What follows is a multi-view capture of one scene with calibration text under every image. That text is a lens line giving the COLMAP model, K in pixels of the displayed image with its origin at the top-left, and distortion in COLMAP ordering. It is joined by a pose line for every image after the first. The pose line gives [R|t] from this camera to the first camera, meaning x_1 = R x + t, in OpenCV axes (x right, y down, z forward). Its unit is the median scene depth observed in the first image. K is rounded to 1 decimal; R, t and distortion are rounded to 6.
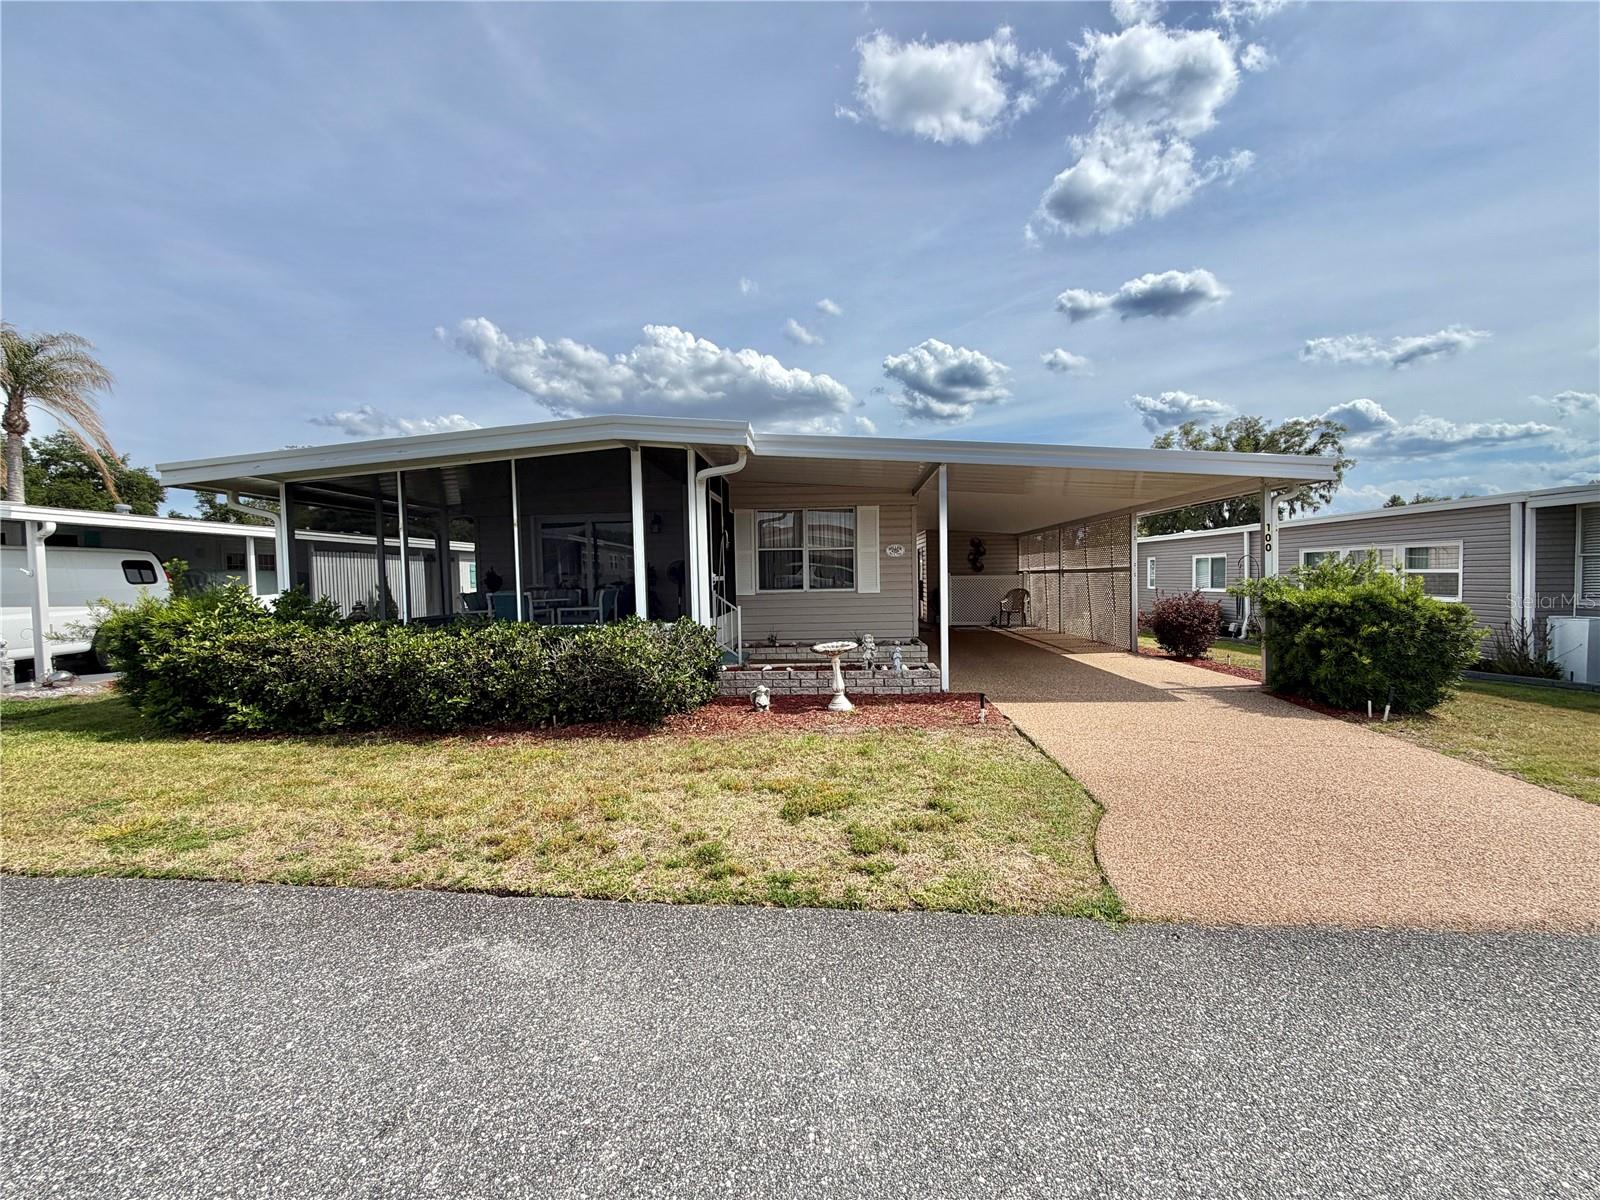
lens RADIAL K [[644.7, 0, 791.4], [0, 644.7, 602.2], [0, 0, 1]] dist [0.000695, 0.000369]
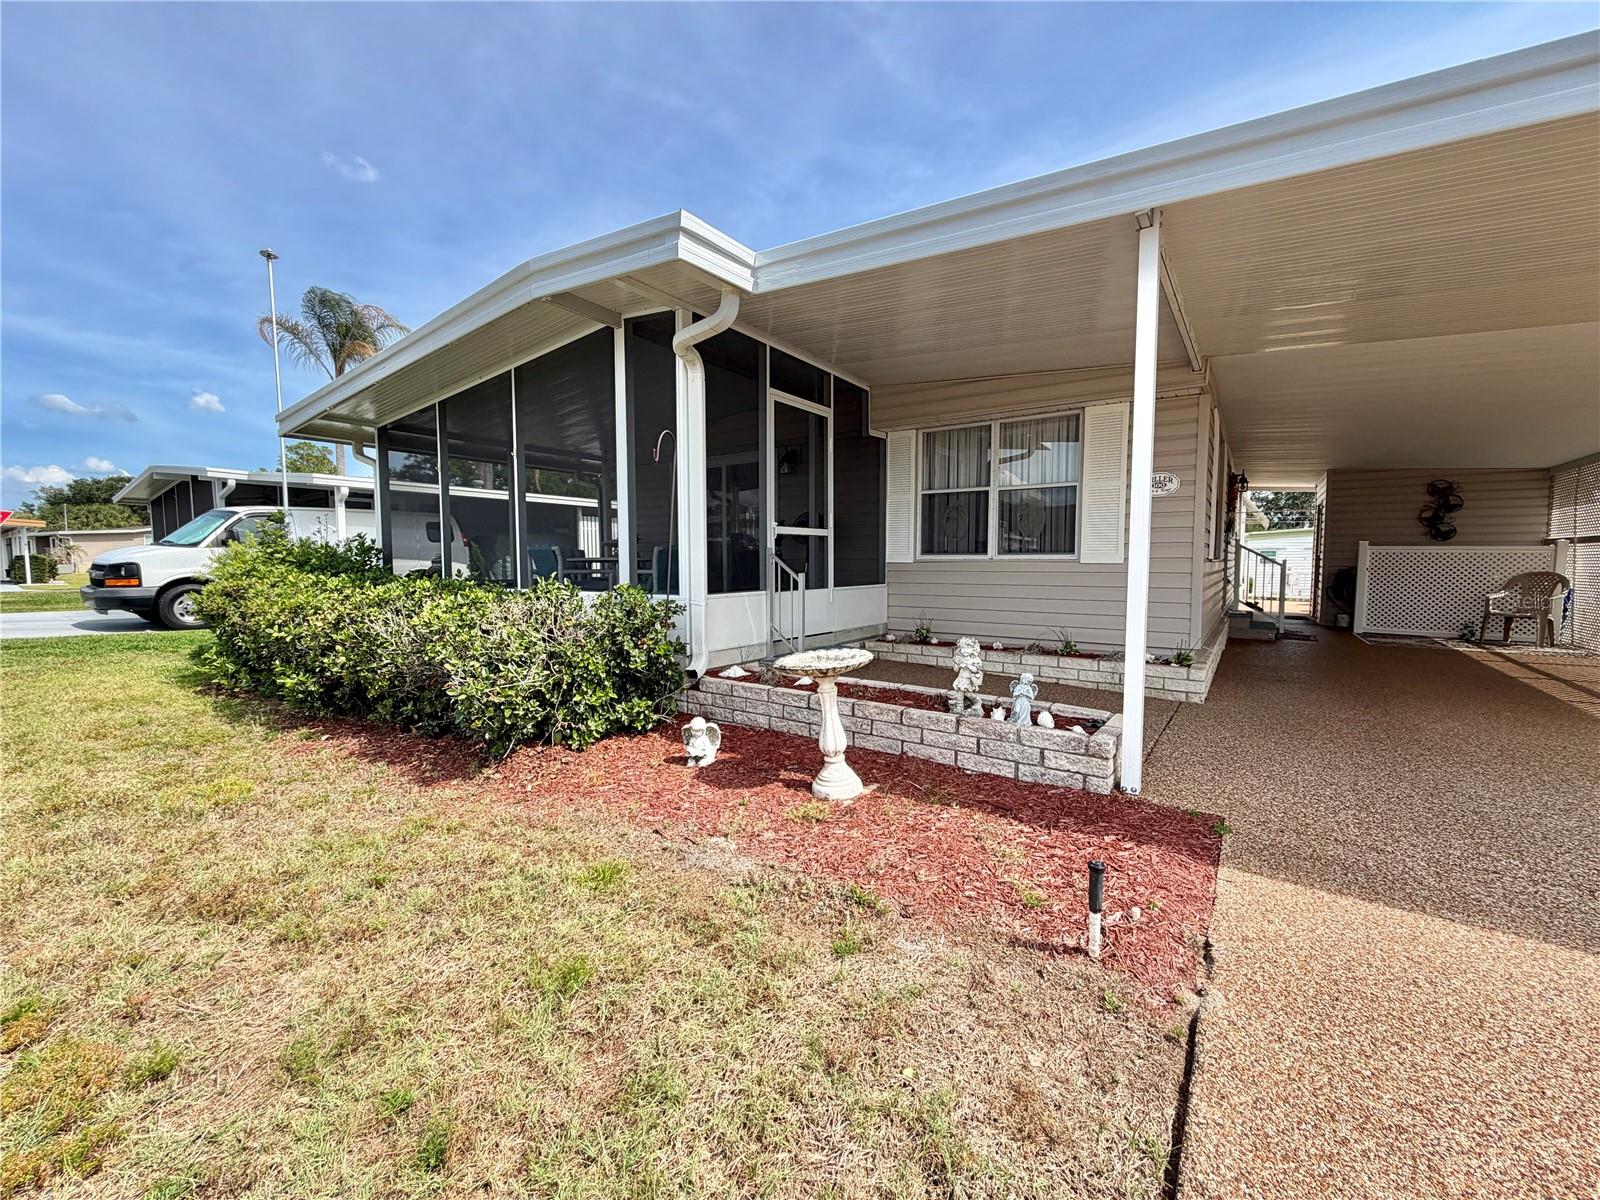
lens RADIAL K [[644.7, 0, 791.4], [0, 644.7, 602.2], [0, 0, 1]] dist [0.000695, 0.000369]
pose [[0.845436, 0.056408, -0.531090, 0.155100], [-0.039302, 0.998282, 0.043464, 0.005010], [0.532629, -0.015874, 0.846200, 0.312664]]
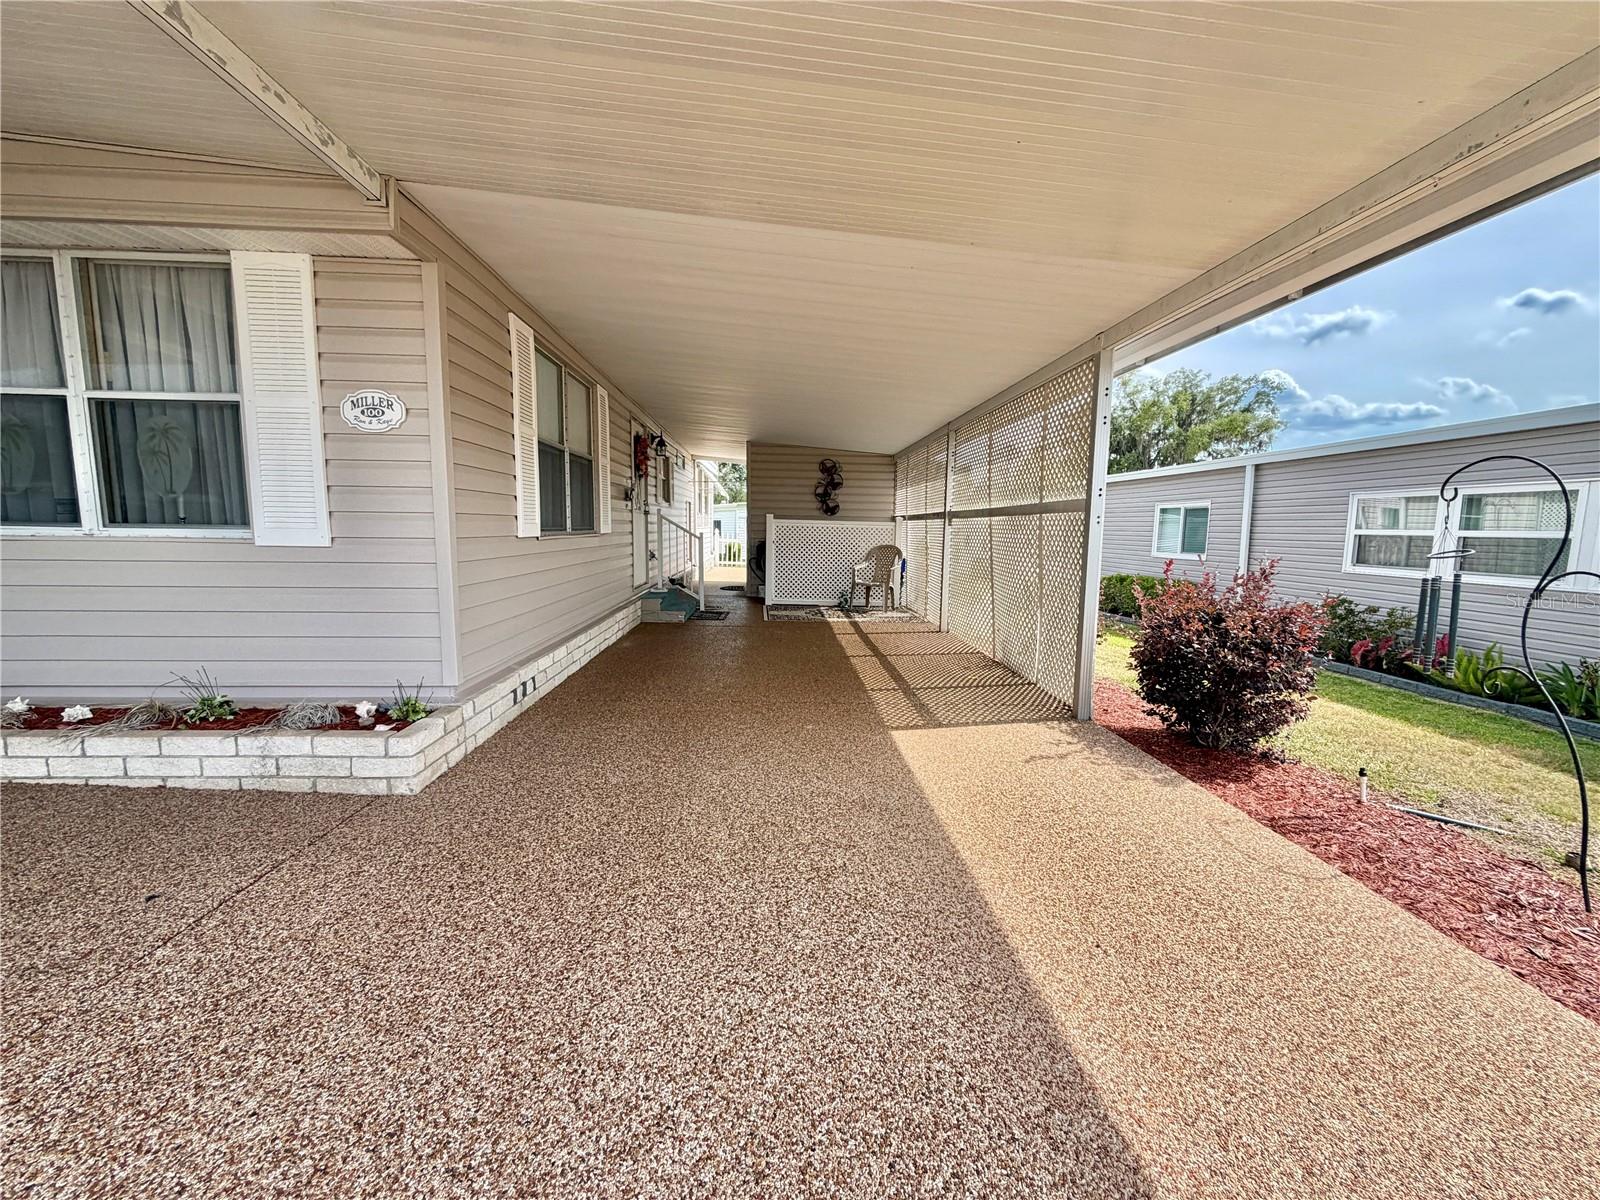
lens RADIAL K [[632.2, 0, 800.0], [0, 632.2, 600.0], [0, 0, 1]] dist [0.002355, 0.000121]
pose [[0.994391, 0.022573, 0.103330, 0.272984], [-0.030423, 0.996716, 0.075041, -0.015206], [-0.101296, -0.077763, 0.991812, 0.548183]]
